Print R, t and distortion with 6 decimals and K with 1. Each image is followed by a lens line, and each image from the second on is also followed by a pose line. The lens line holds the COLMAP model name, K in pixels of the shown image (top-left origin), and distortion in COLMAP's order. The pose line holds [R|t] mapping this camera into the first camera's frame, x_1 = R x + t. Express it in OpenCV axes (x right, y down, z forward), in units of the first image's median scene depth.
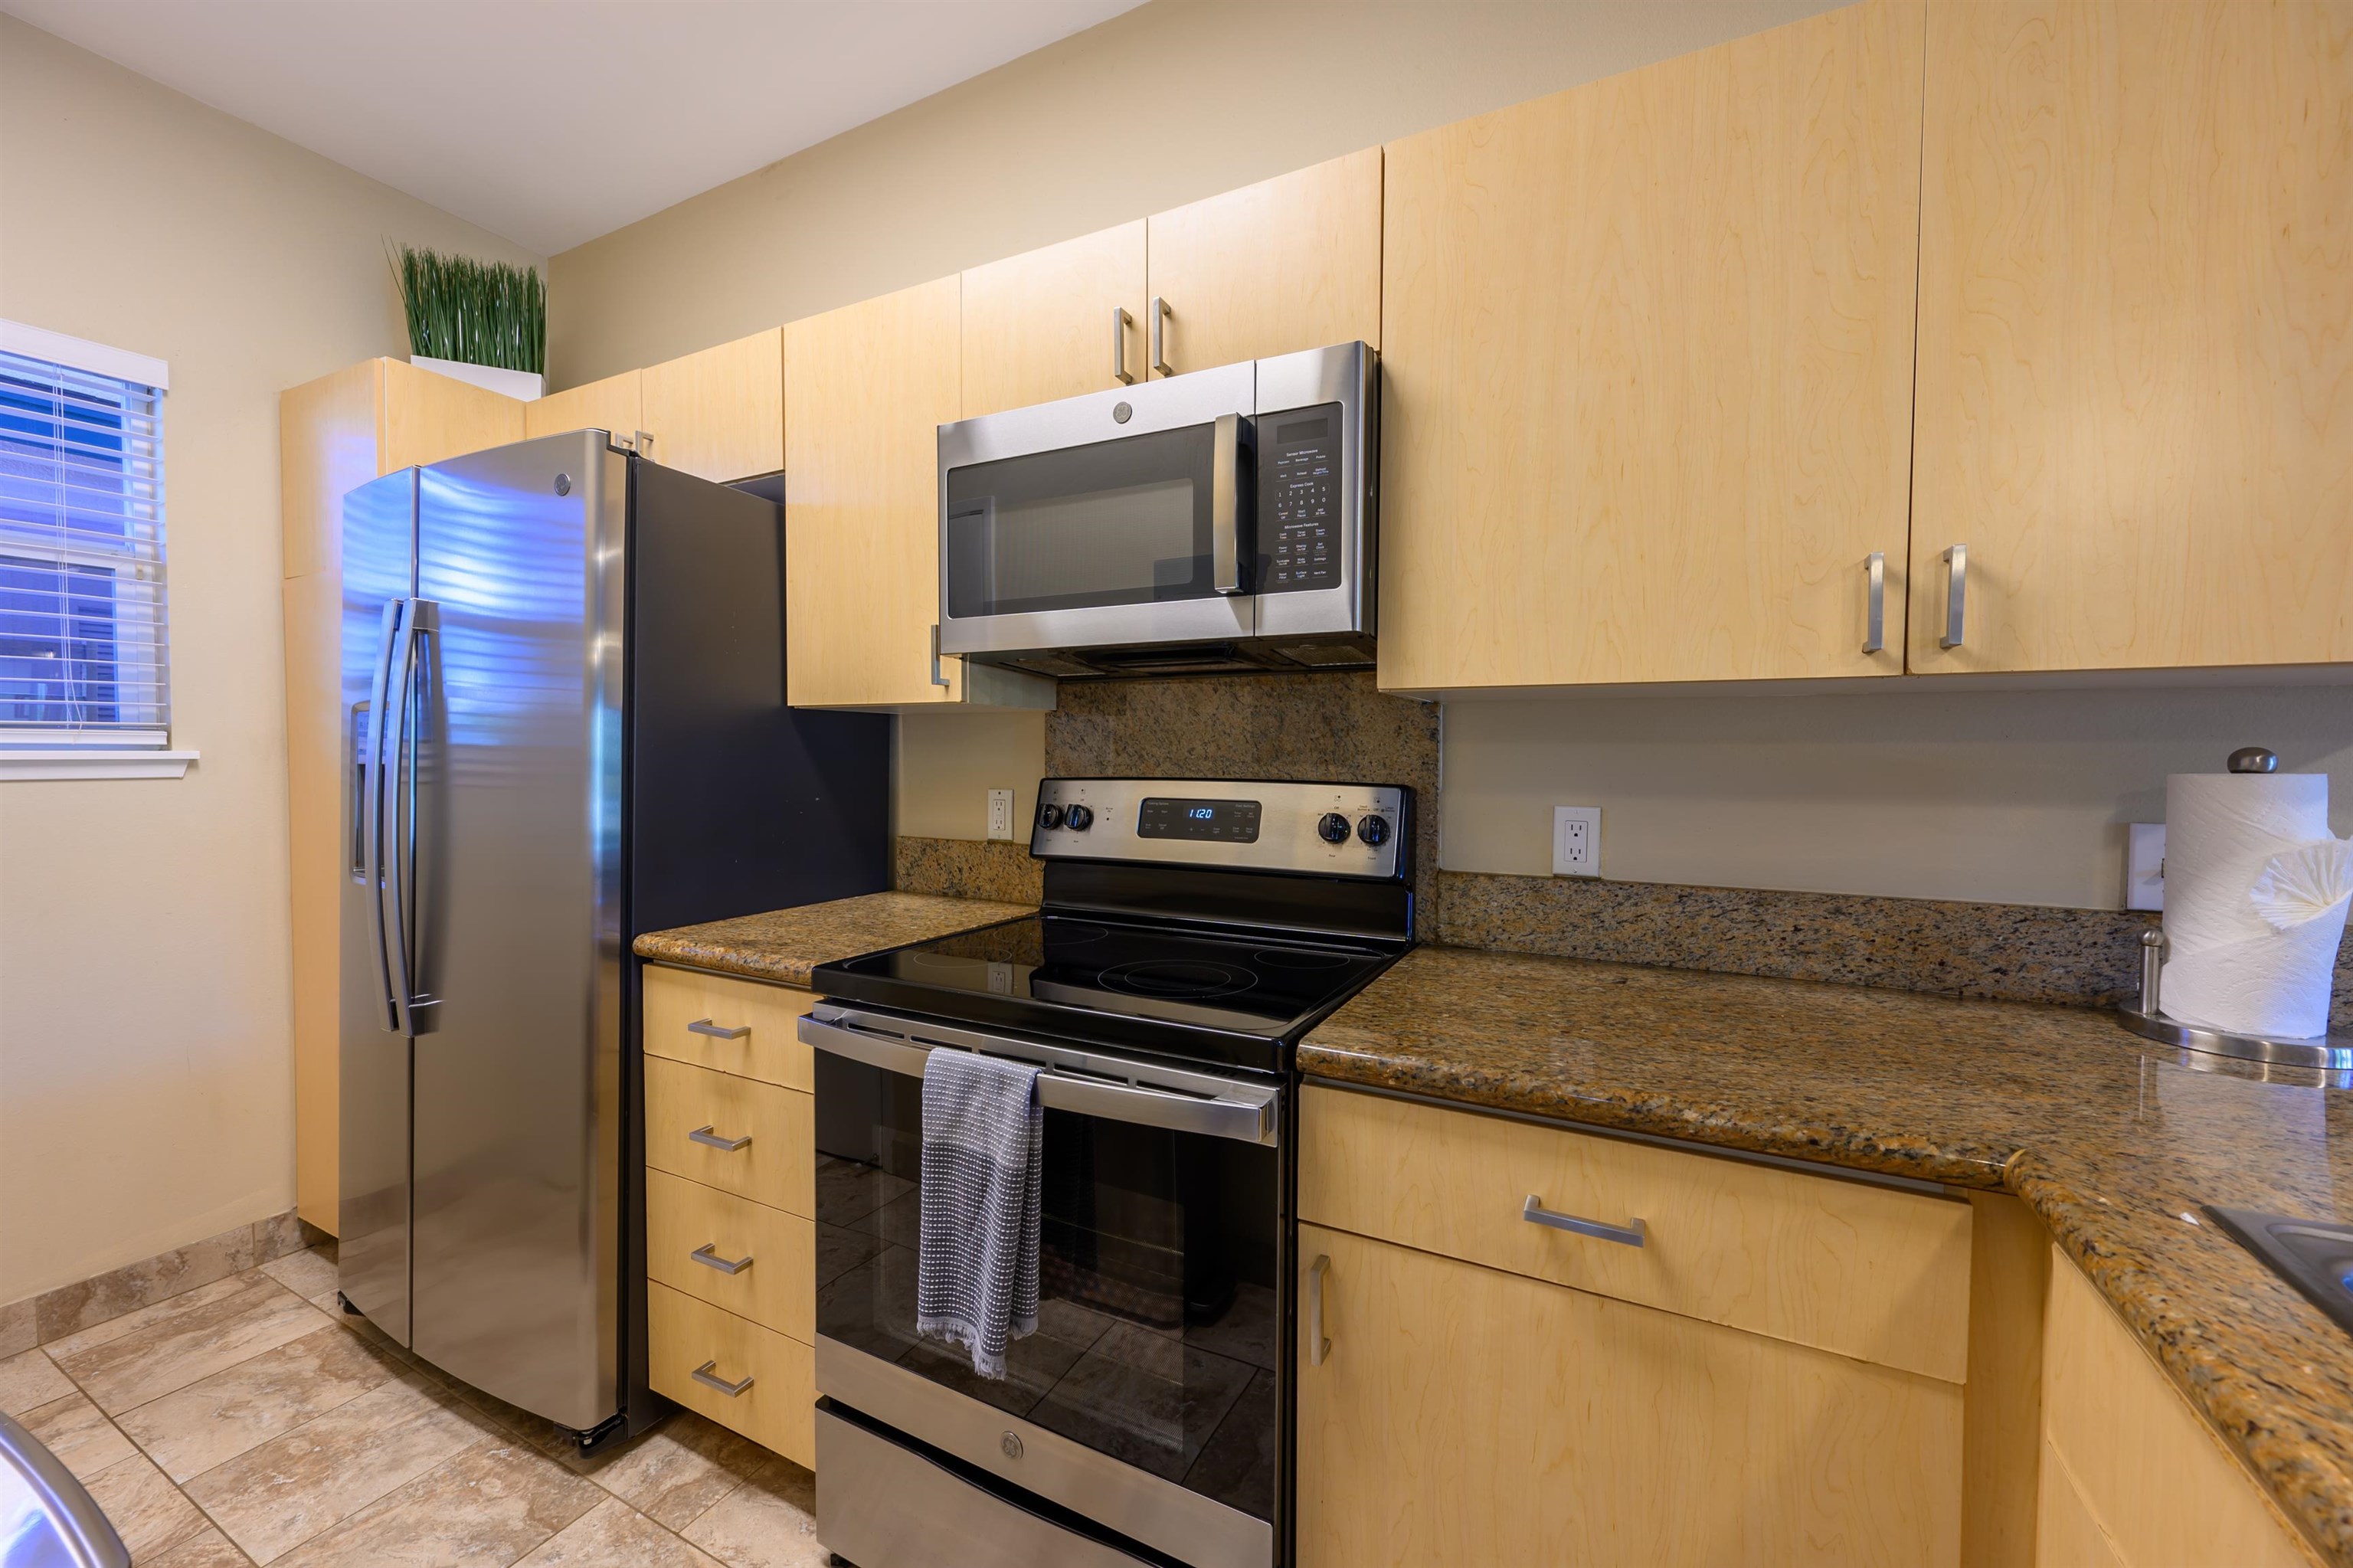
lens RADIAL K [[917.7, 0, 1179.3], [0, 917.7, 785.9], [0, 0, 1]] dist [-0.000759, -0.000077]
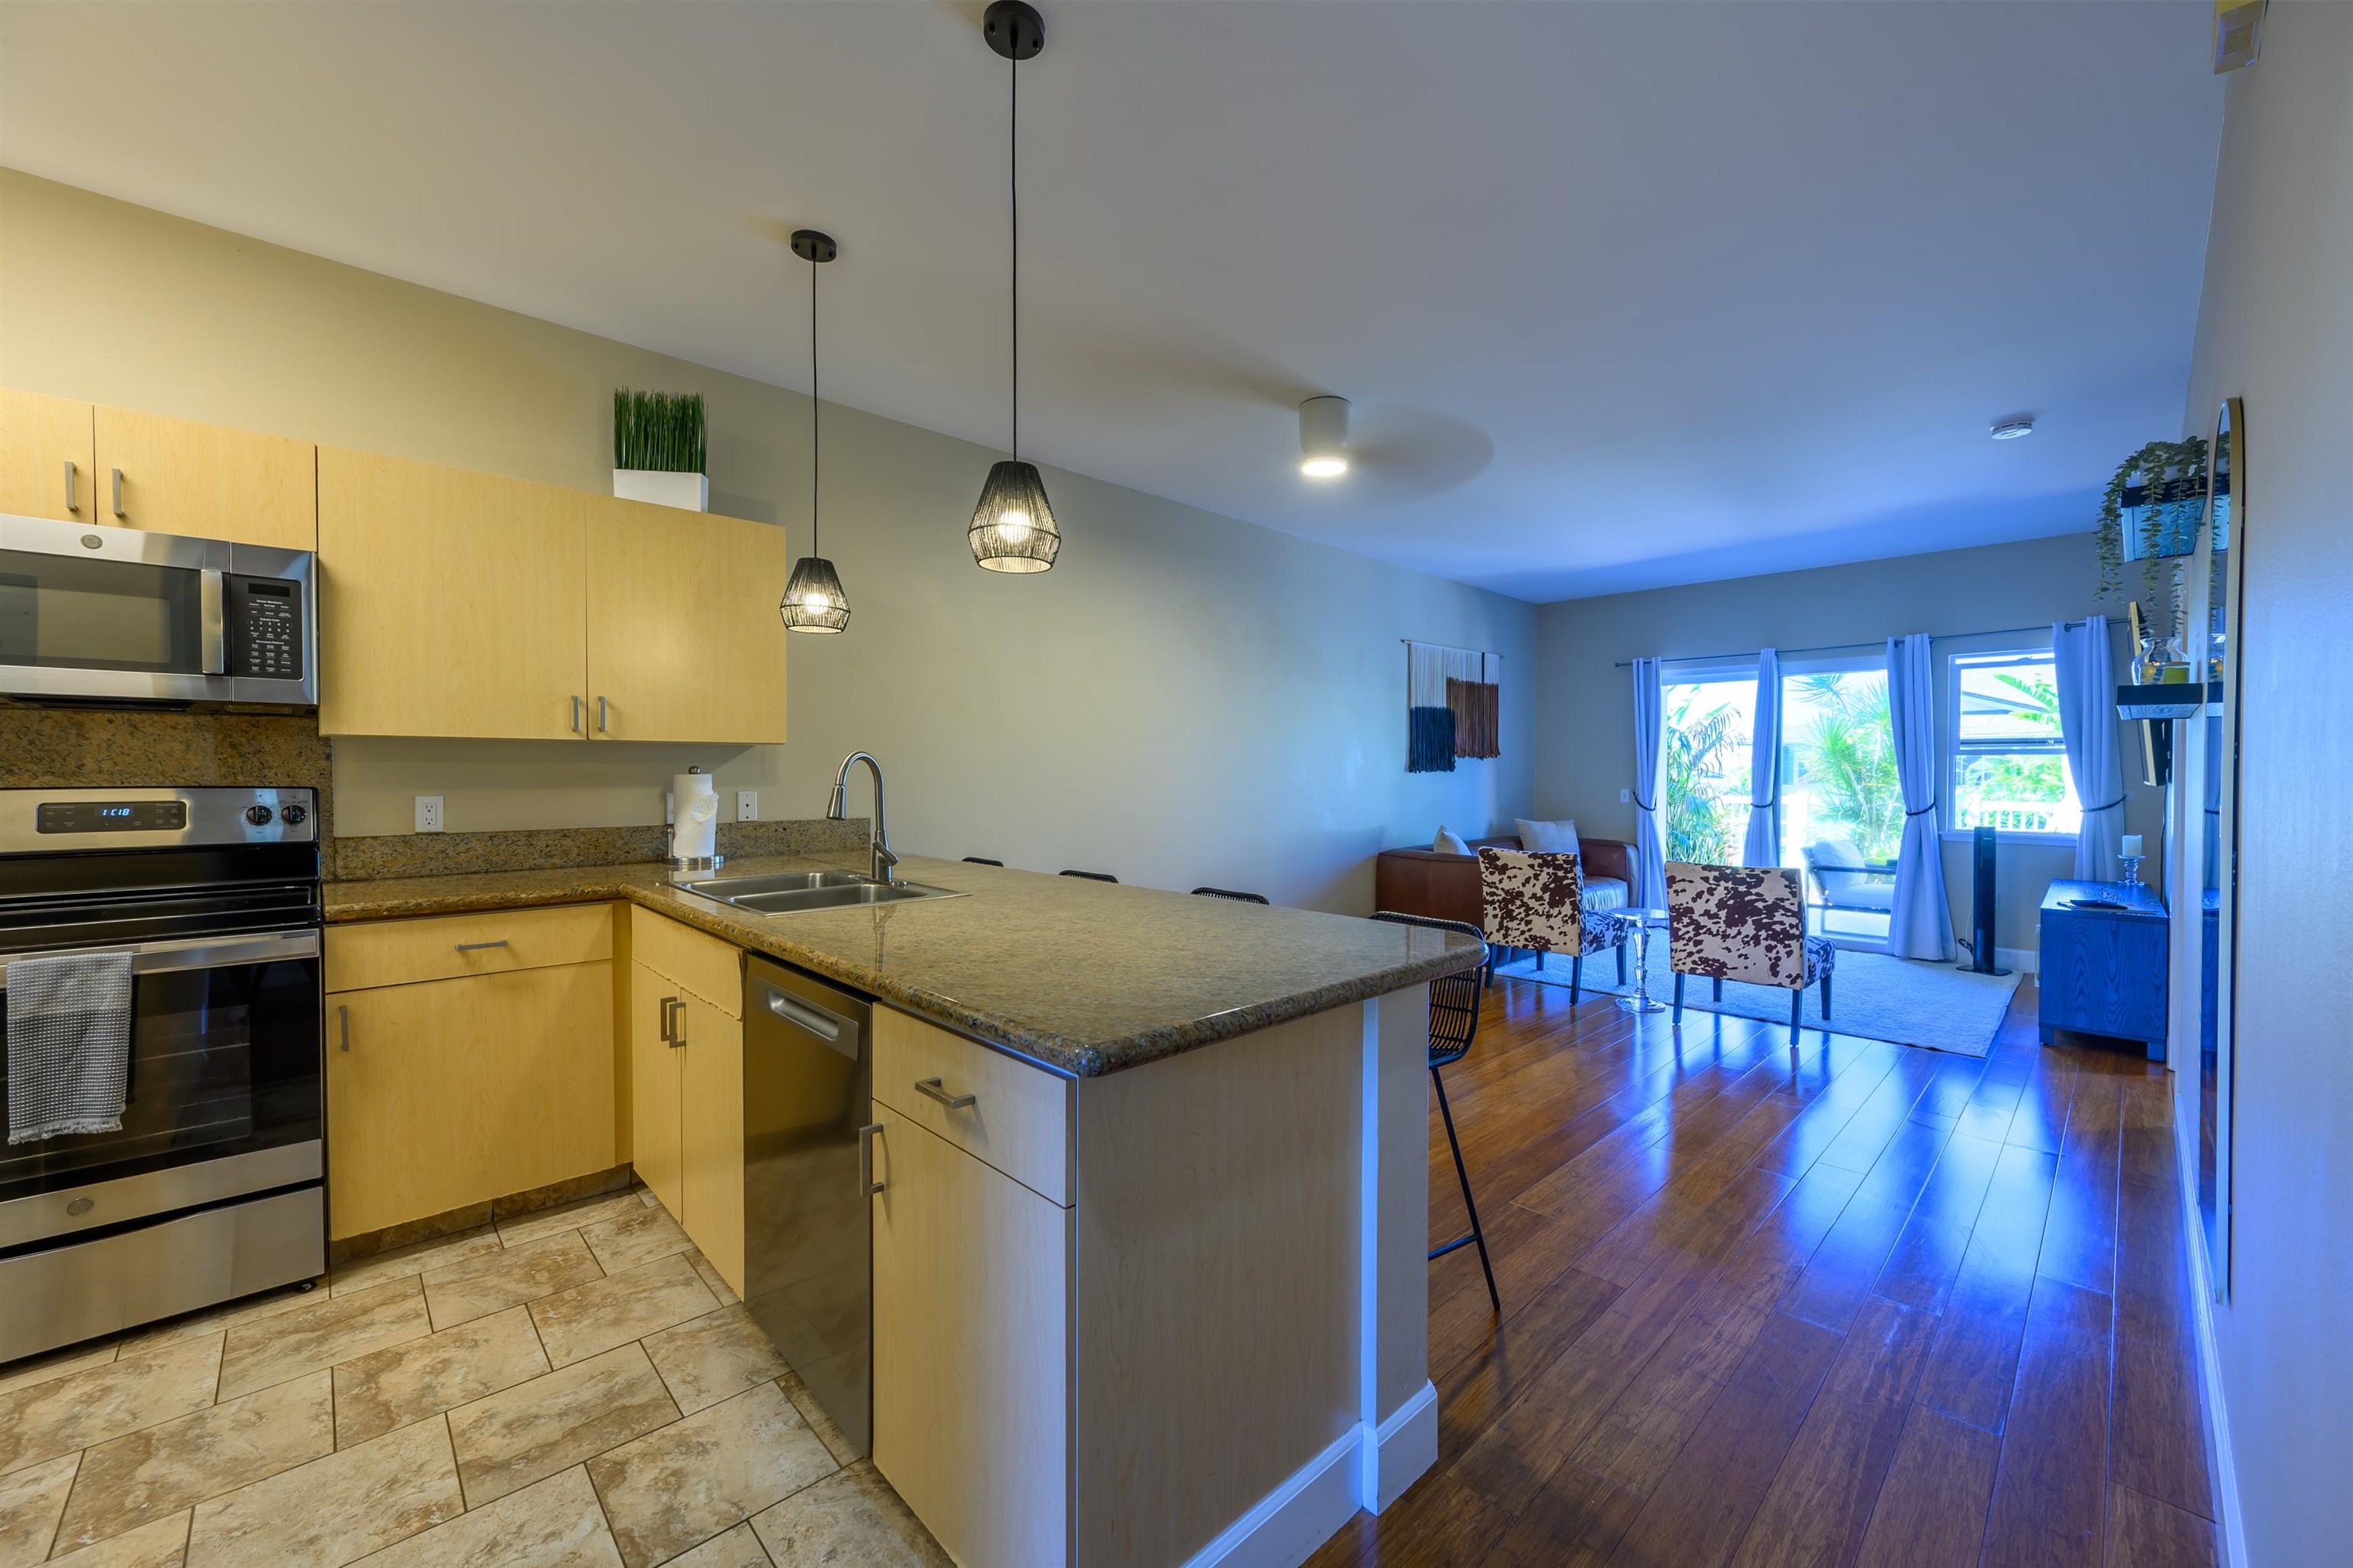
lens RADIAL K [[914.7, 0, 1178.1], [0, 914.7, 785.9], [0, 0, 1]] dist [-0.002519, -0.000375]
pose [[0.327550, -0.023258, 0.944548, -0.889989], [0.029568, 0.999460, 0.014357, 0.021814], [-0.944371, 0.023226, 0.328061, -1.144035]]
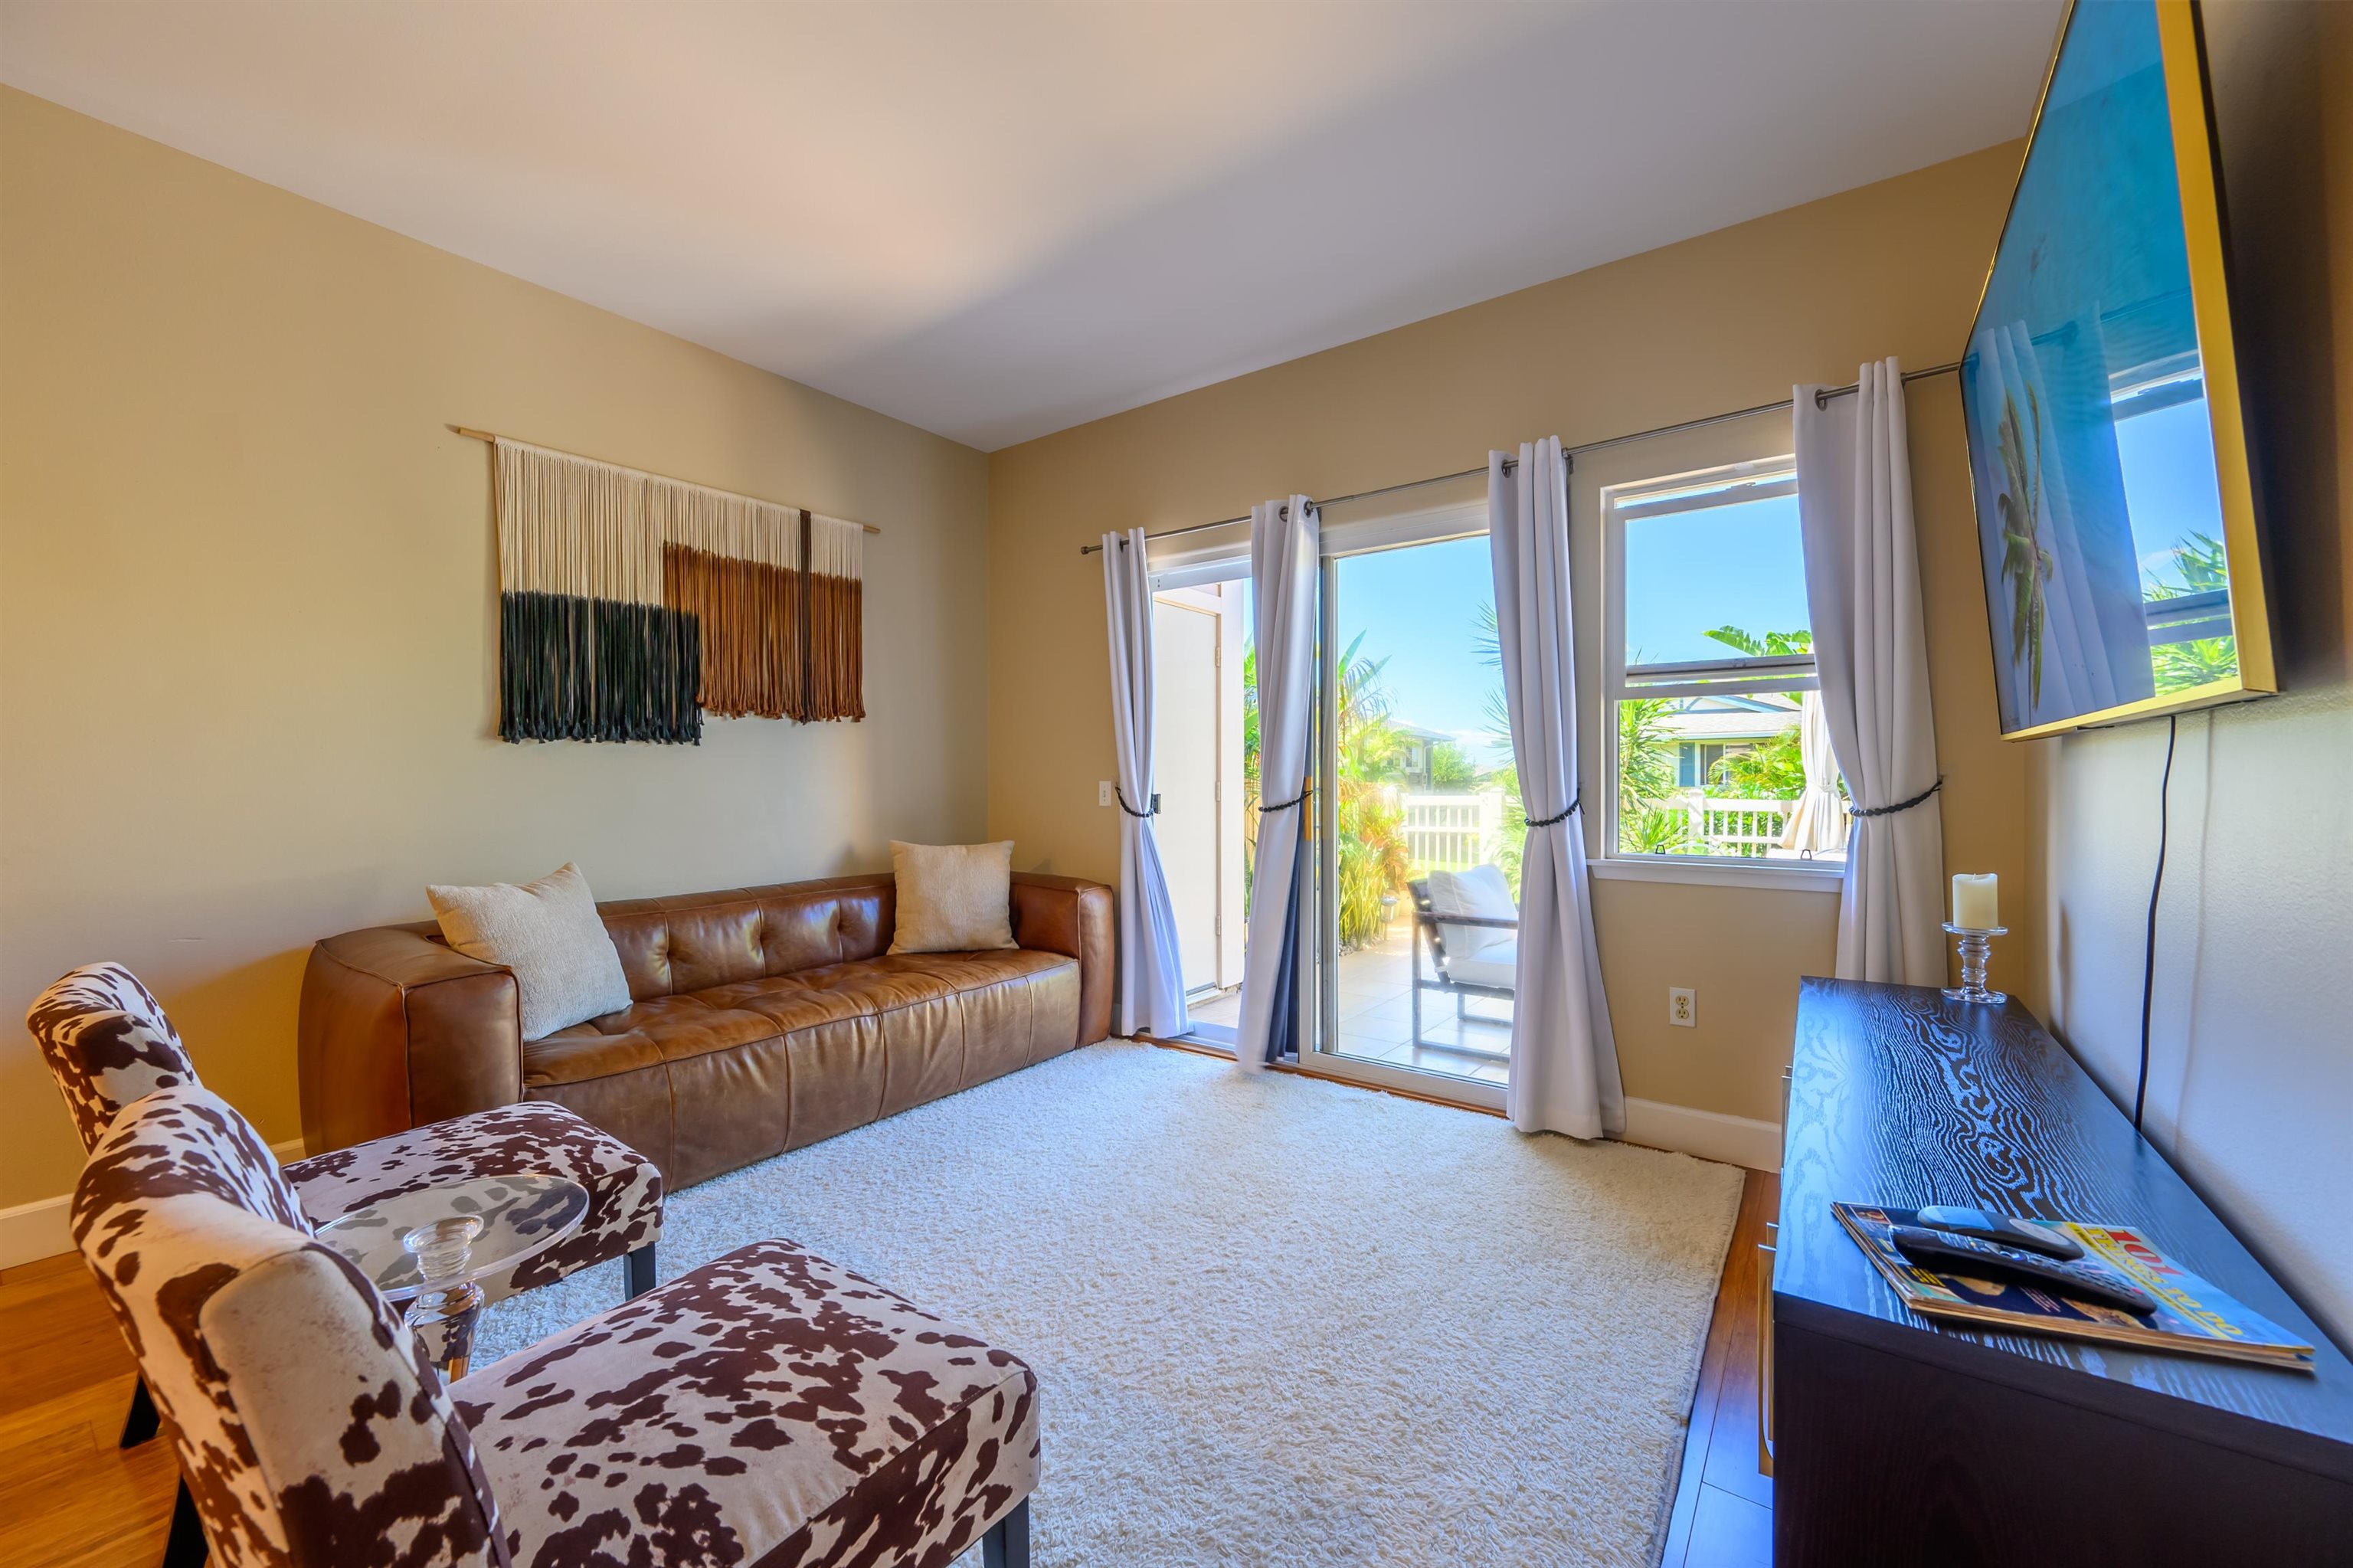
lens RADIAL K [[917.7, 0, 1179.3], [0, 917.7, 785.9], [0, 0, 1]] dist [-0.000759, -0.000077]
pose [[0.153790, -0.017800, 0.987943, 2.161008], [0.033350, 0.999362, 0.012814, 0.178598], [-0.987541, 0.030978, 0.154286, -2.526779]]
